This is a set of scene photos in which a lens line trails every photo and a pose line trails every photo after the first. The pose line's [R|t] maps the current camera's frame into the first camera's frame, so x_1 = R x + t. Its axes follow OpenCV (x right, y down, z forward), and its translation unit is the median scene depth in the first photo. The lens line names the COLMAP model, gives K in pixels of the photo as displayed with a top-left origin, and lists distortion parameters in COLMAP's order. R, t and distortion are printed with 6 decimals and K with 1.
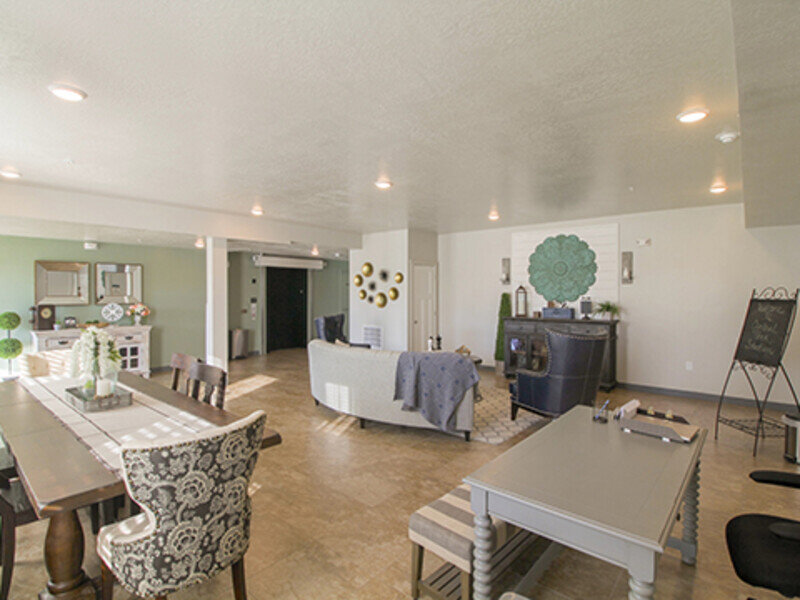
lens RADIAL K [[439.4, 0, 397.6], [0, 439.4, 294.4], [0, 0, 1]] dist [0.002320, 0.002042]
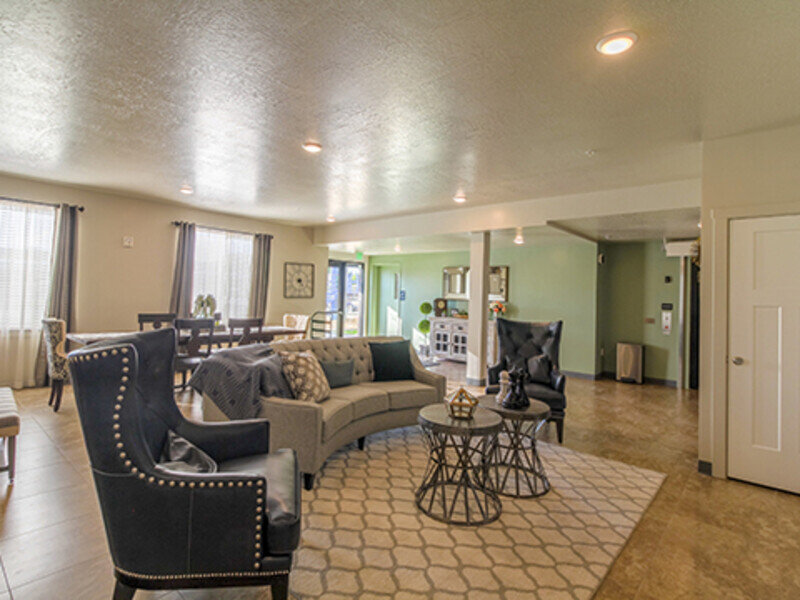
lens RADIAL K [[439.4, 0, 397.6], [0, 439.4, 294.4], [0, 0, 1]] dist [0.002320, 0.002042]
pose [[-0.037060, -0.003109, -0.999308, 0.453773], [-0.037829, 0.999283, -0.001706, 0.013194], [0.998597, 0.037740, -0.037151, 0.680494]]
